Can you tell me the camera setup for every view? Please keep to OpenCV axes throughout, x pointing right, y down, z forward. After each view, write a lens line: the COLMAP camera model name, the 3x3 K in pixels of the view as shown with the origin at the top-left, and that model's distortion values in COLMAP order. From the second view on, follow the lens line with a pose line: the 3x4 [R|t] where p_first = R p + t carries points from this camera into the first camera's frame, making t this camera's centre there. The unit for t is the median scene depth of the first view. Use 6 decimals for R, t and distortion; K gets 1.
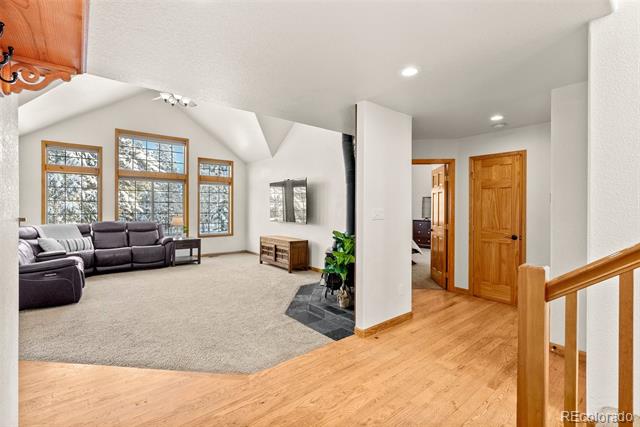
lens RADIAL K [[293.3, 0, 317.1], [0, 293.3, 212.7], [0, 0, 1]] dist [-0.001321, 0.000271]
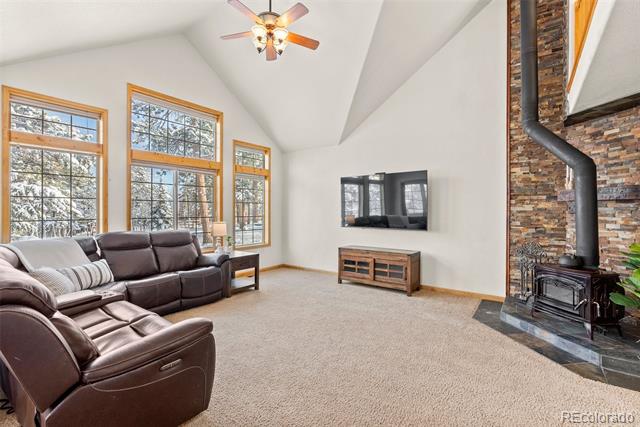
lens RADIAL K [[293.3, 0, 317.1], [0, 293.3, 212.7], [0, 0, 1]] dist [-0.001321, 0.000271]
pose [[0.968055, -0.003777, 0.250710, -0.466316], [0.005634, 0.999962, -0.006690, -0.004023], [-0.250676, 0.007889, 0.968039, 0.303064]]
